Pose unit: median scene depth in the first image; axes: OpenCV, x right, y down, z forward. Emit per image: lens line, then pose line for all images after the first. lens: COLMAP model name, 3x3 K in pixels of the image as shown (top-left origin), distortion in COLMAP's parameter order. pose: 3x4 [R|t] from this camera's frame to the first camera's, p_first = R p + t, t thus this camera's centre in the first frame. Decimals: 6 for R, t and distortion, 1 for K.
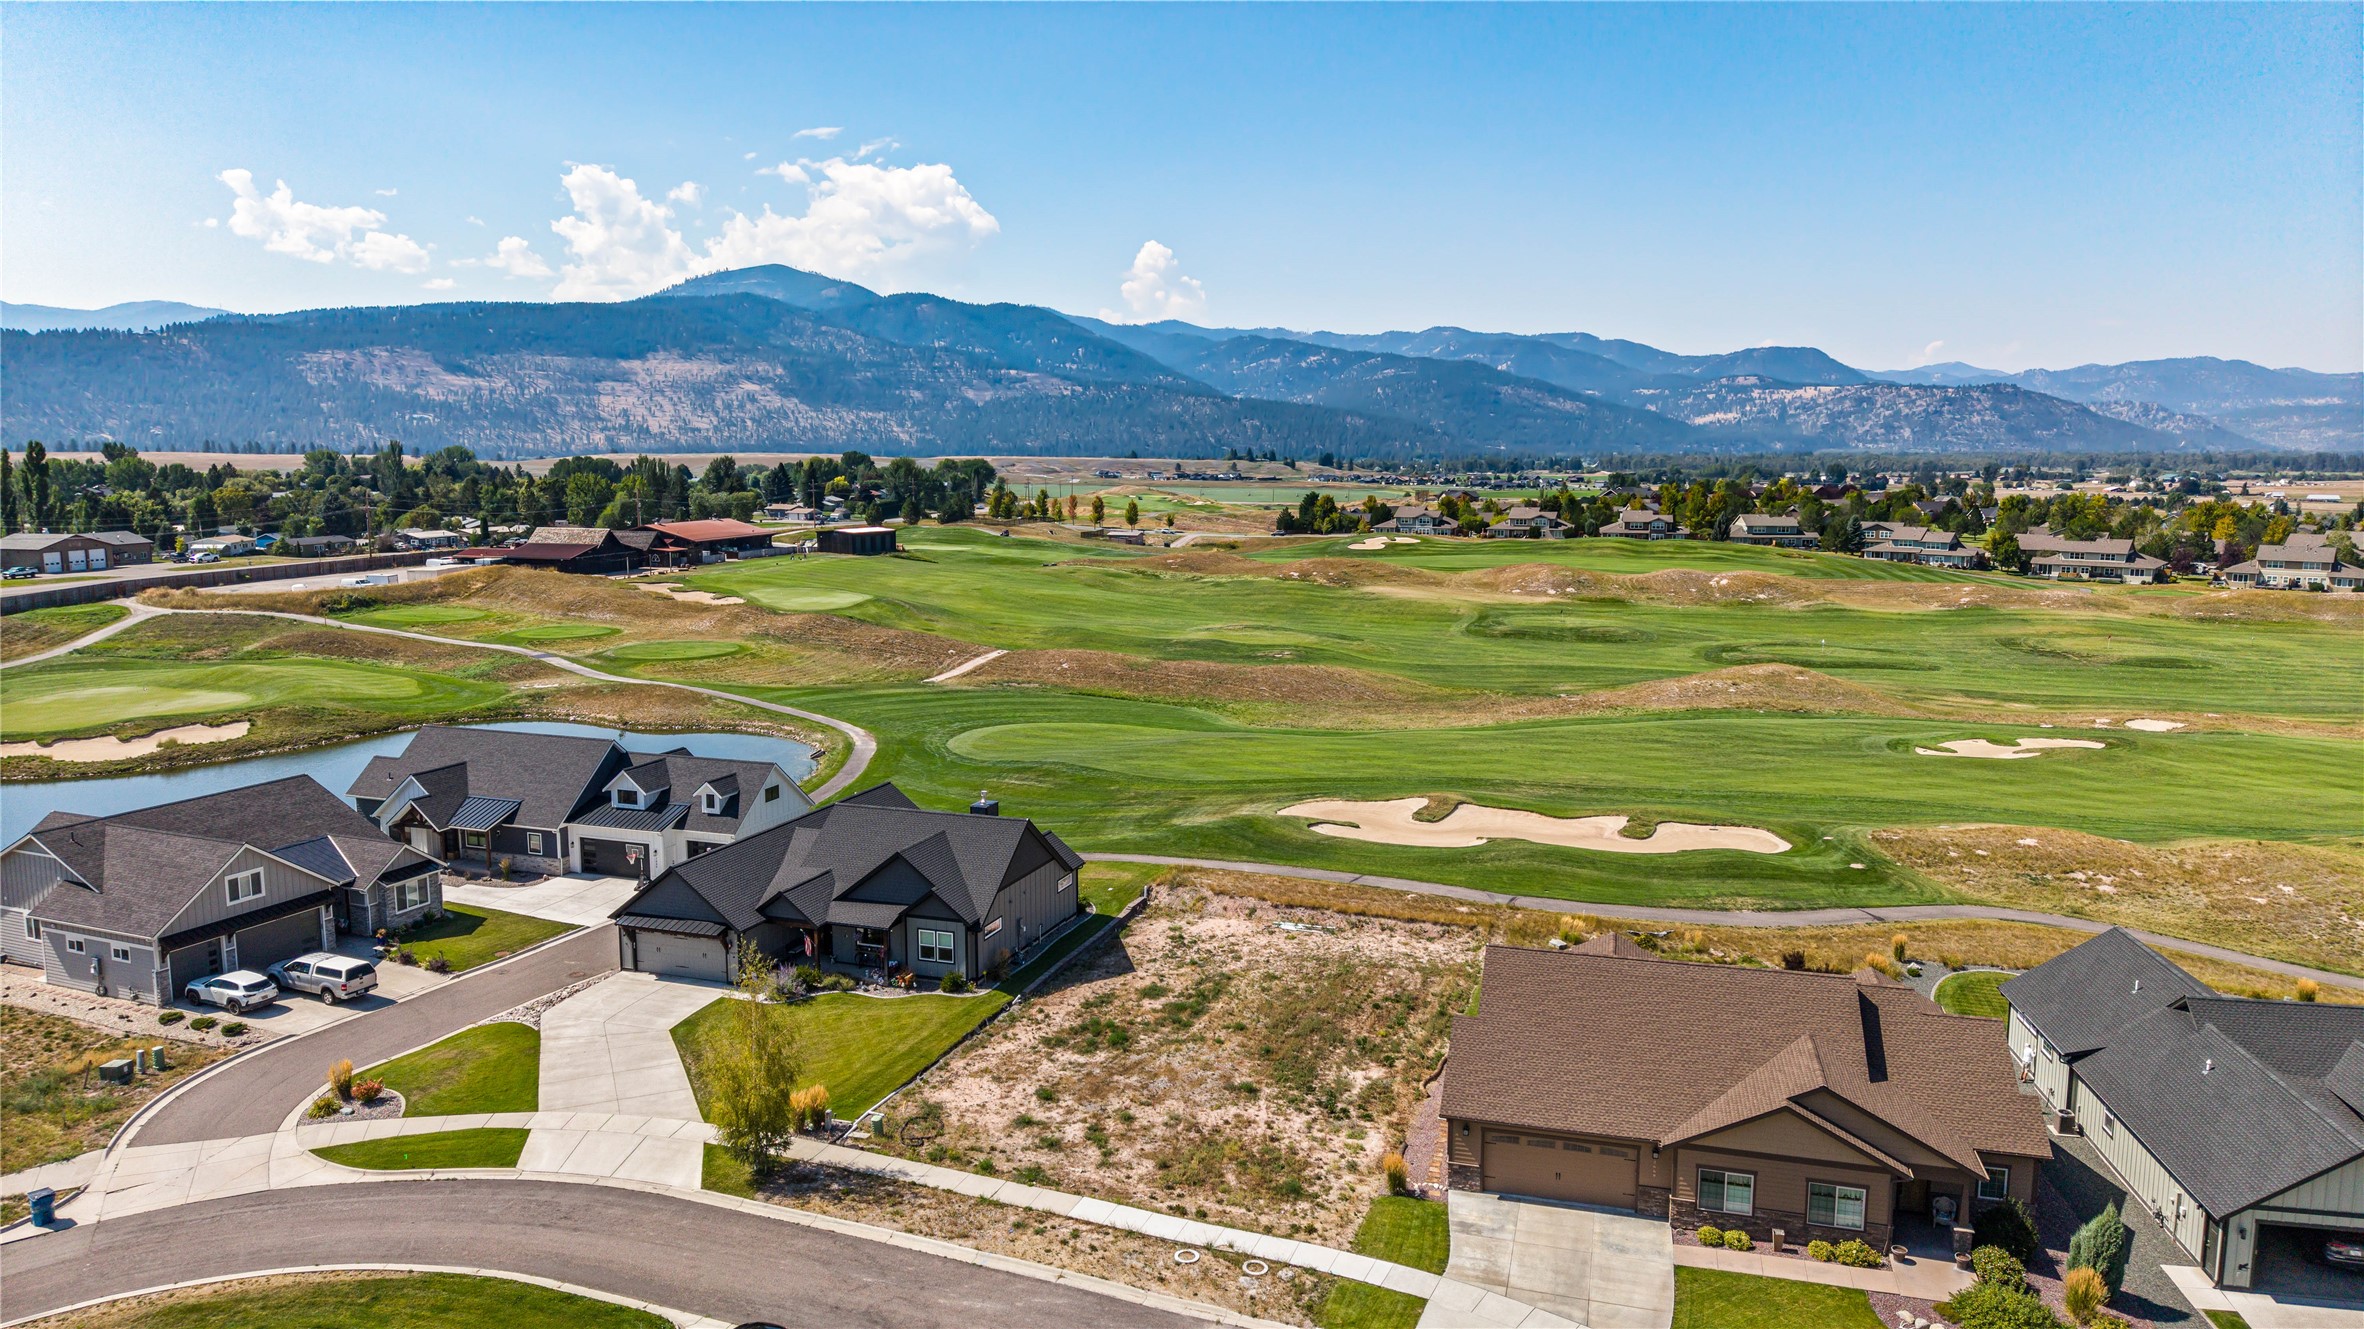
lens RADIAL K [[1582.0, 0, 1180.4], [0, 1582.0, 622.7], [0, 0, 1]] dist [0.048448, -0.058273]
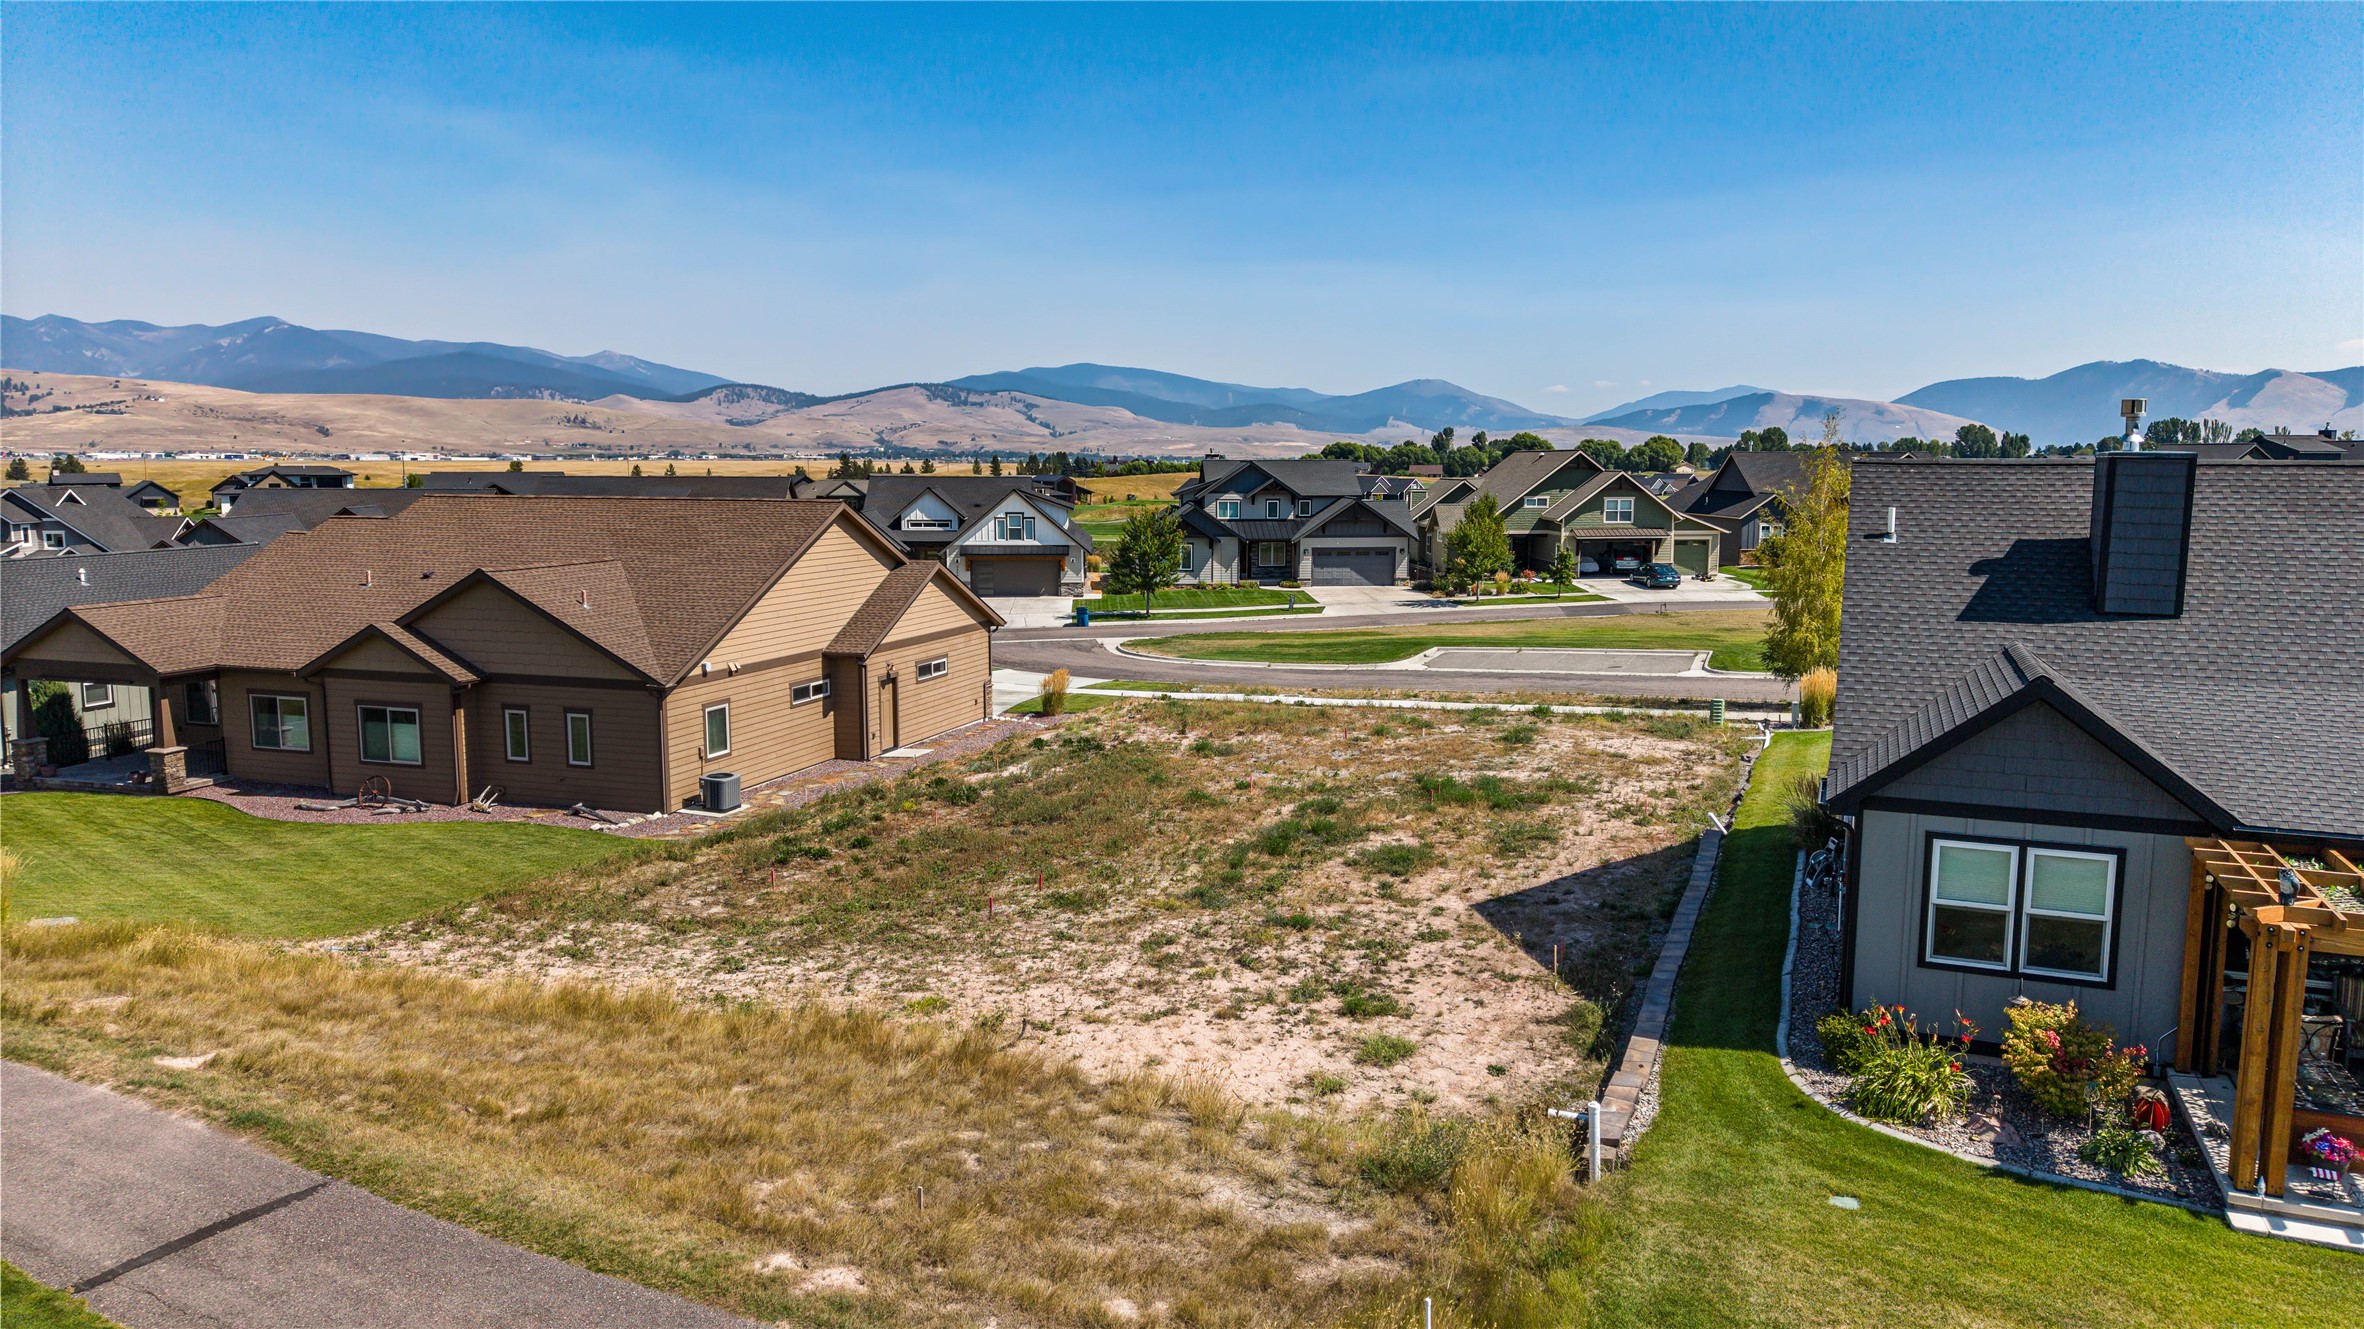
lens RADIAL K [[1582.0, 0, 1177.4], [0, 1582.0, 666.9], [0, 0, 1]] dist [0.048448, -0.058273]
pose [[-0.998741, -0.009516, 0.049254, 0.006371], [0.002791, 0.969785, 0.243944, 0.032108], [-0.050087, 0.243775, -0.968538, 0.476816]]
